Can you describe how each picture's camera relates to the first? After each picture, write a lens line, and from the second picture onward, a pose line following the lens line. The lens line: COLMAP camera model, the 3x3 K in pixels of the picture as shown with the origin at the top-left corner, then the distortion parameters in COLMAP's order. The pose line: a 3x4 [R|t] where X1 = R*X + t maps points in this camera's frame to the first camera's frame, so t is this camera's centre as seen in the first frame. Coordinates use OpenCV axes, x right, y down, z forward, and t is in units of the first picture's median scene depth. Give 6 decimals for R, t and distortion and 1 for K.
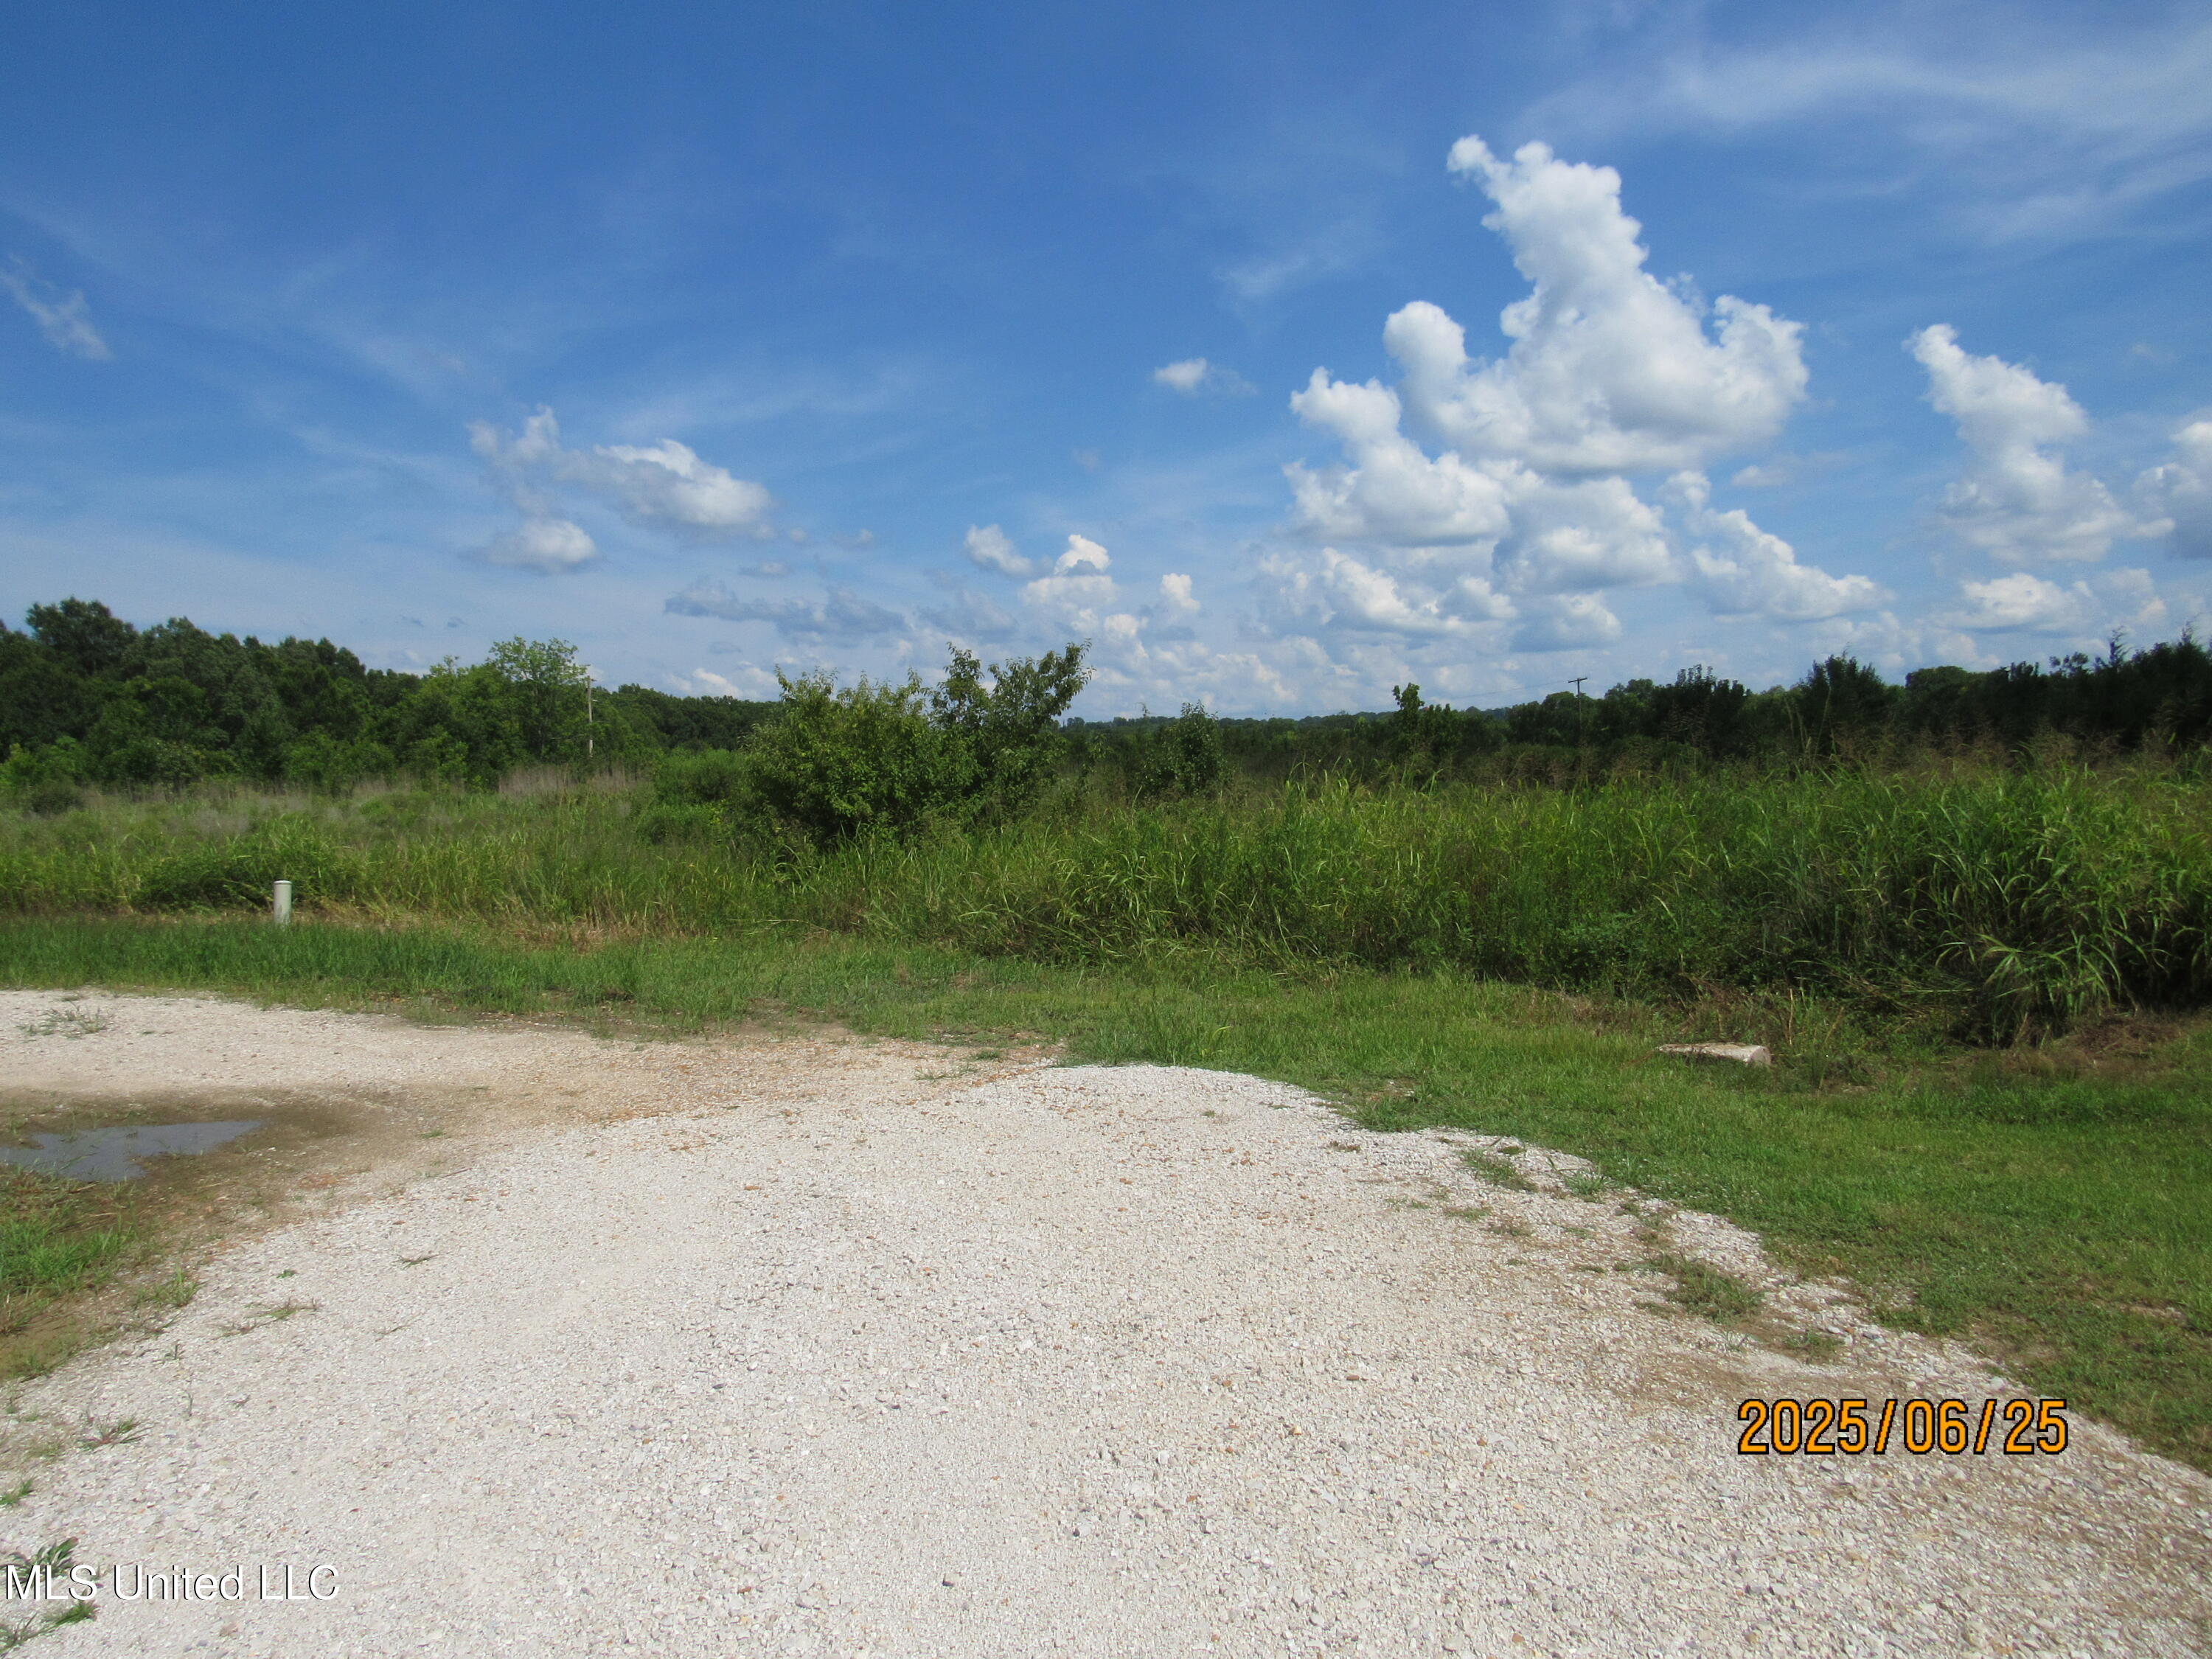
lens RADIAL K [[1611.4, 0, 1116.8], [0, 1611.4, 824.0], [0, 0, 1]] dist [-0.017650, 0.022733]
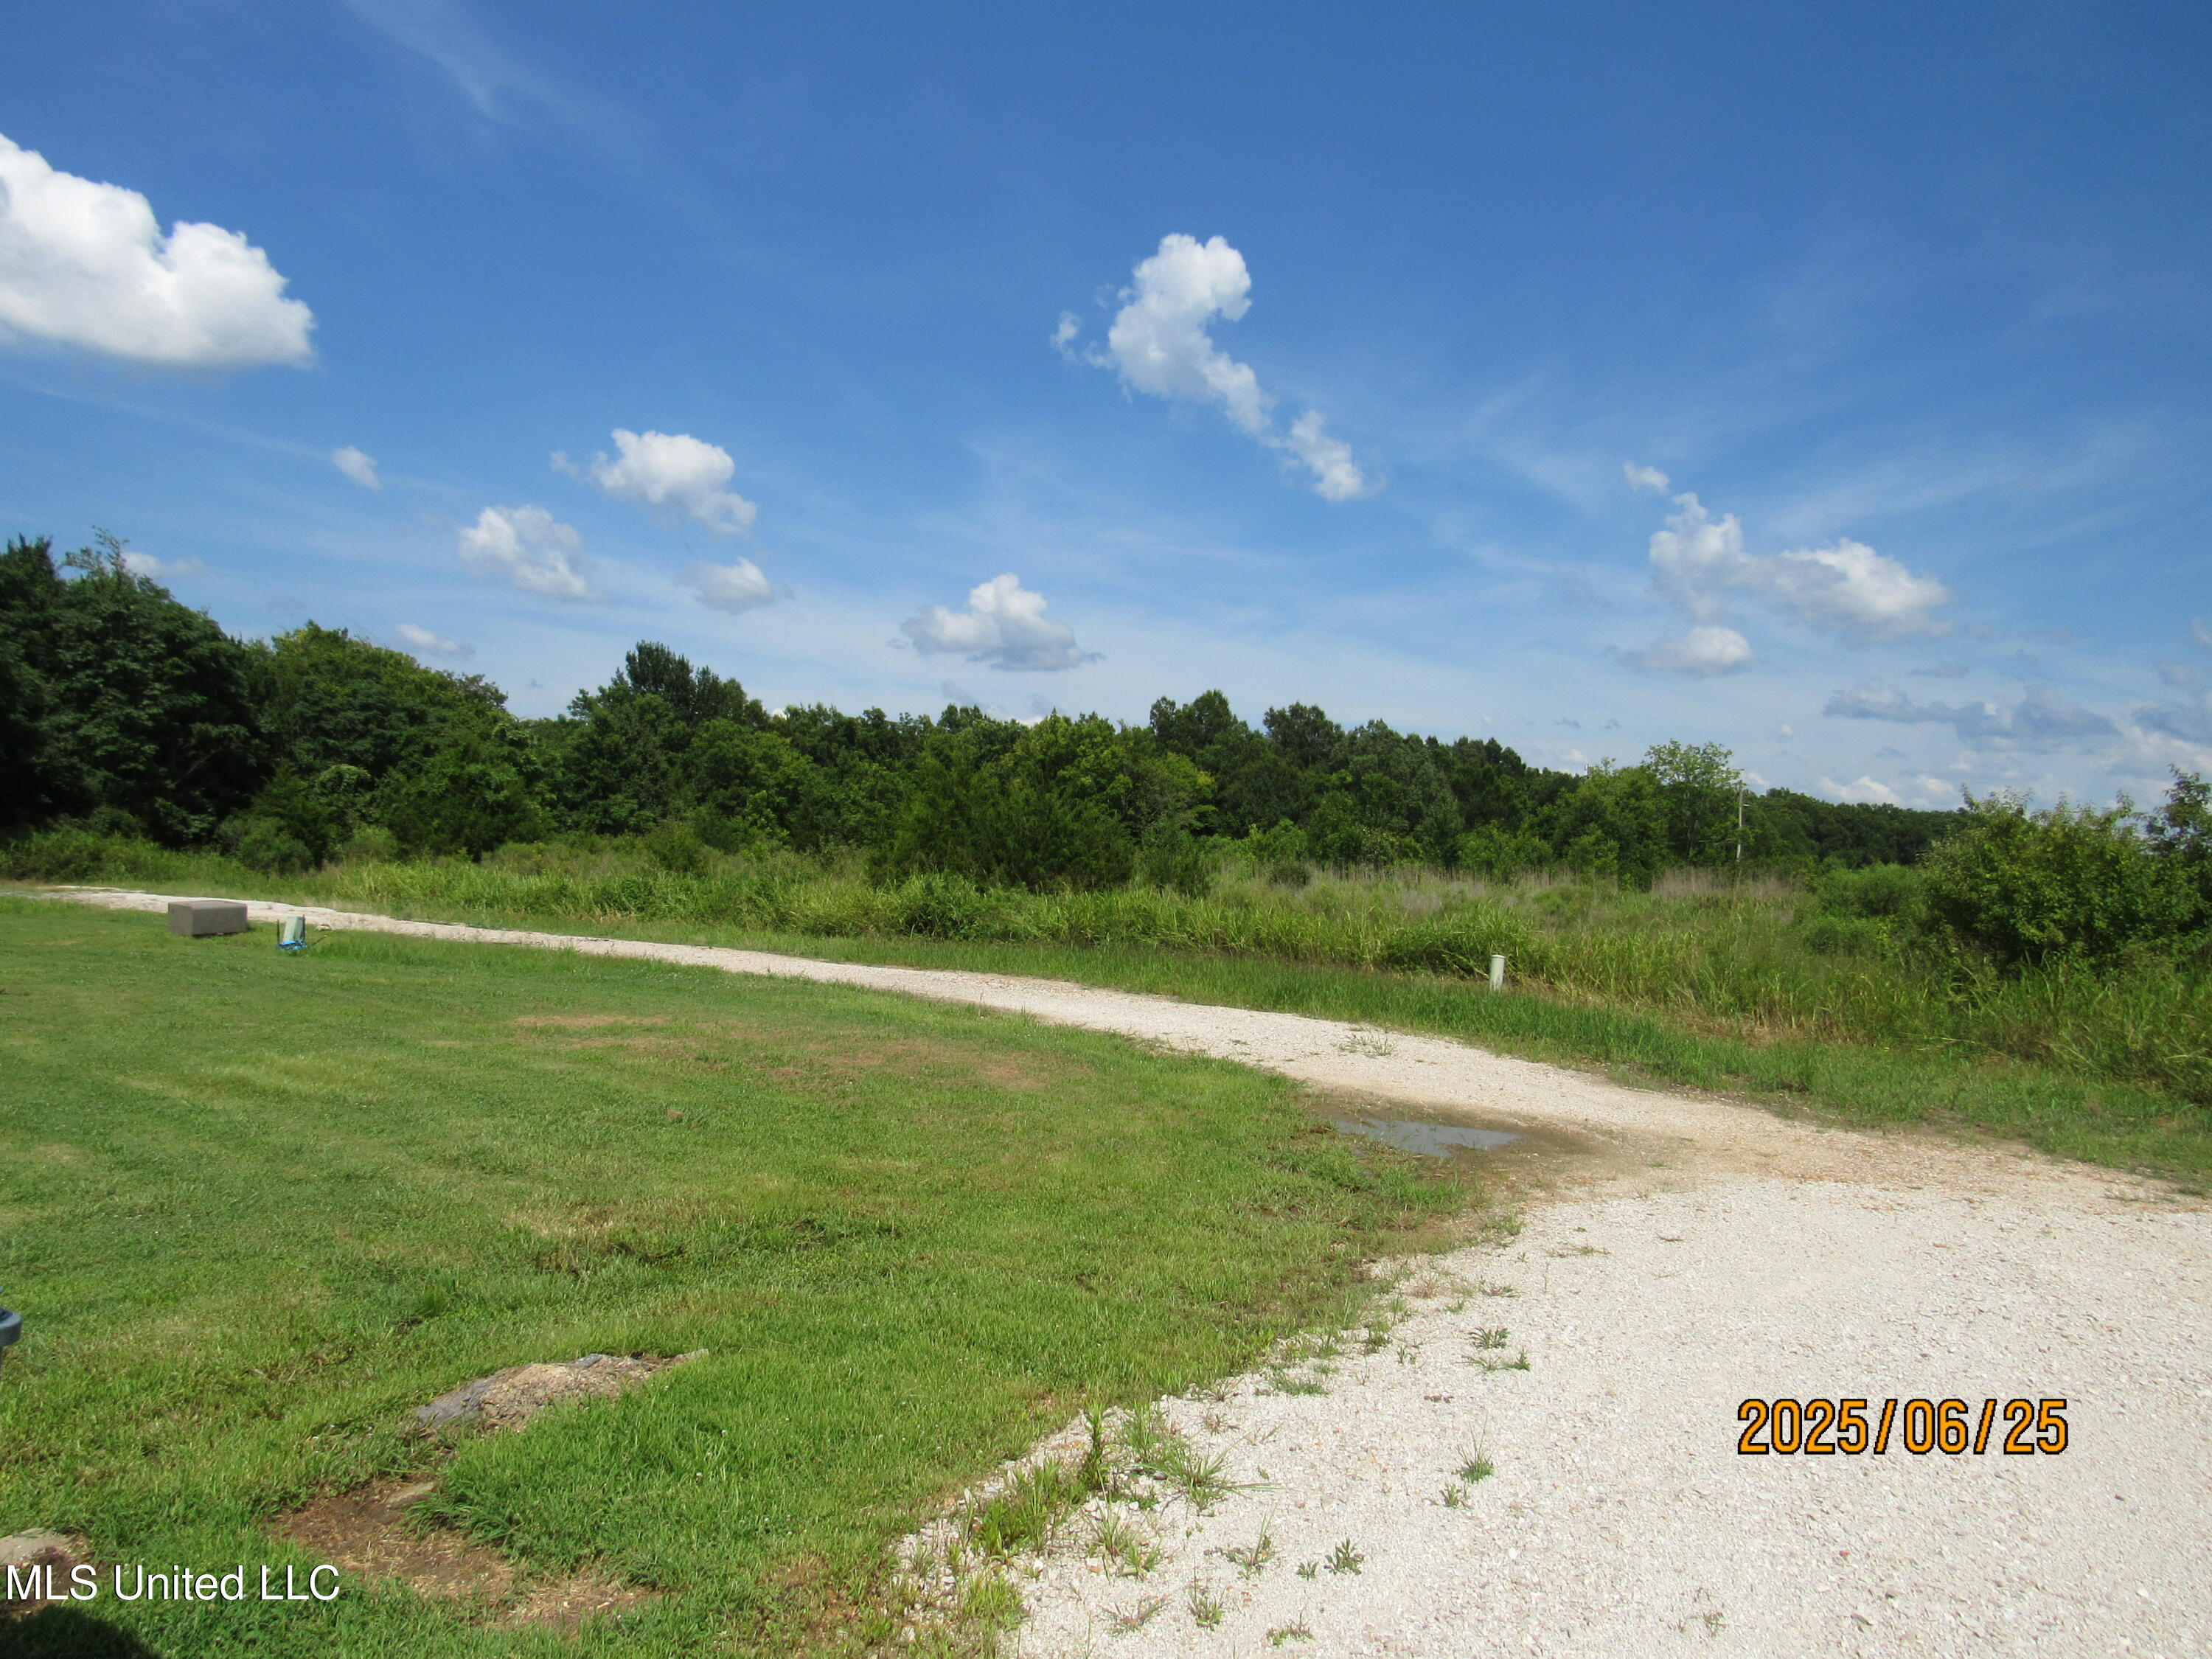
lens RADIAL K [[1615.7, 0, 1092.1], [0, 1615.7, 825.2], [0, 0, 1]] dist [-0.045514, 0.040245]
pose [[0.765756, 0.041604, -0.641784, 0.013587], [-0.081327, 0.996159, -0.032460, 0.002654], [0.637969, 0.077051, 0.766198, -0.119596]]
